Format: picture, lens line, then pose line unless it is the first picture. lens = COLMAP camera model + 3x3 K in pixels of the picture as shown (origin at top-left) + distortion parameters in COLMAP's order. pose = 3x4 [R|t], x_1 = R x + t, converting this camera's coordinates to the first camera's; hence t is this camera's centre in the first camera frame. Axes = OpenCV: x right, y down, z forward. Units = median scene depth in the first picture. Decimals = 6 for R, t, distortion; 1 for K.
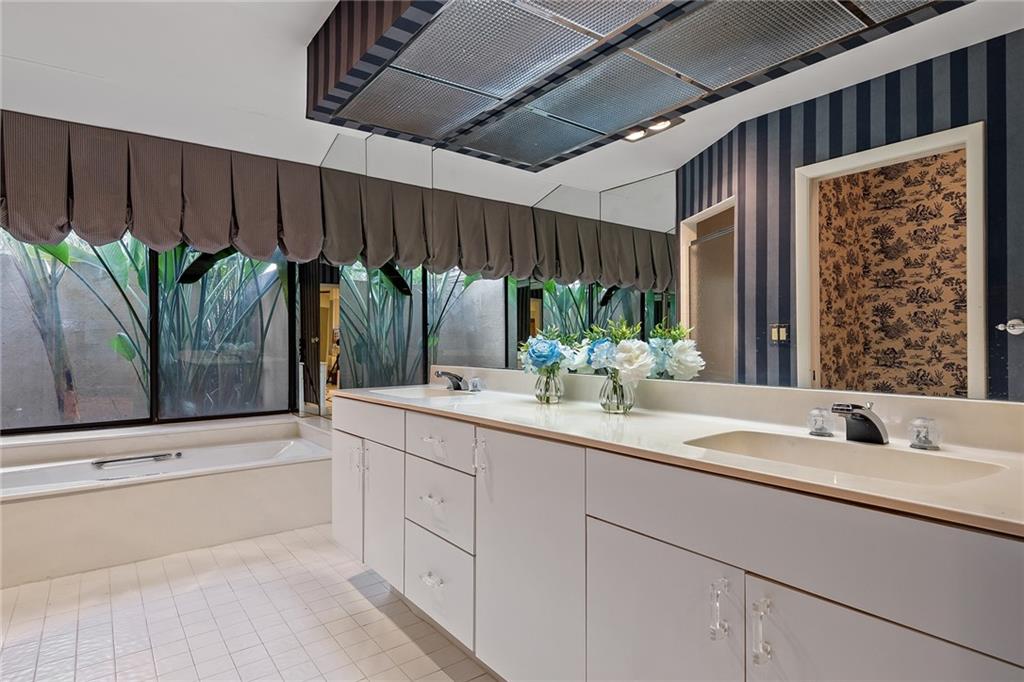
lens RADIAL K [[561.0, 0, 512.0], [0, 561.0, 341.2], [0, 0, 1]] dist [0.032194, -0.019121]
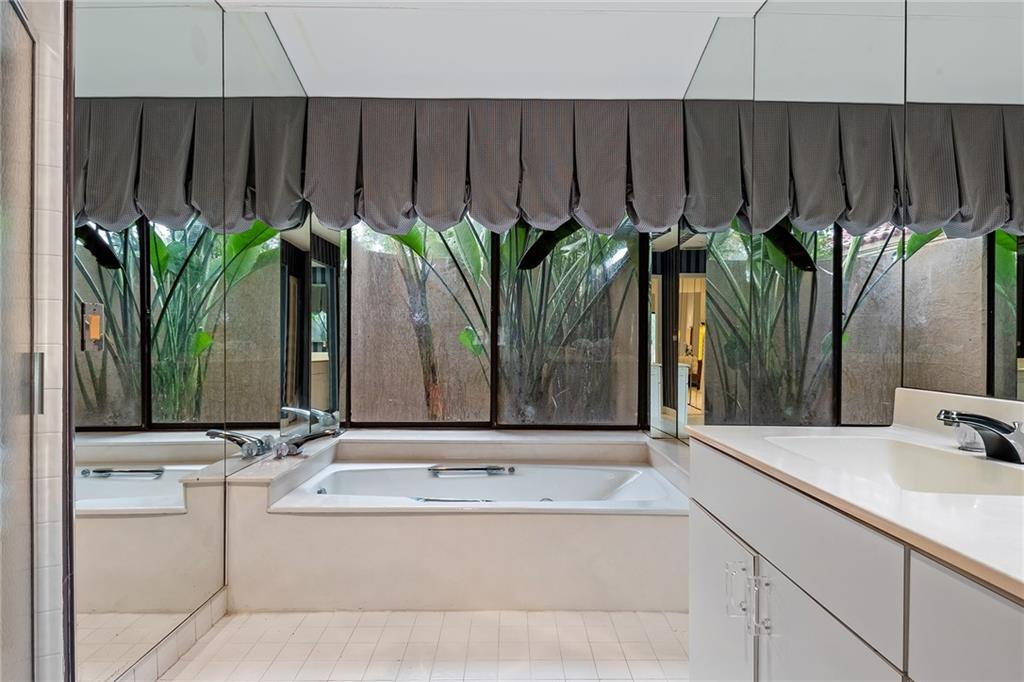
lens RADIAL K [[561.0, 0, 505.0], [0, 561.0, 344.0], [0, 0, 1]] dist [0.032194, -0.019121]
pose [[0.802294, 0.015183, -0.596736, -0.101113], [-0.009858, 0.999877, 0.012187, 0.001903], [0.596848, -0.003895, 0.802345, 0.330583]]
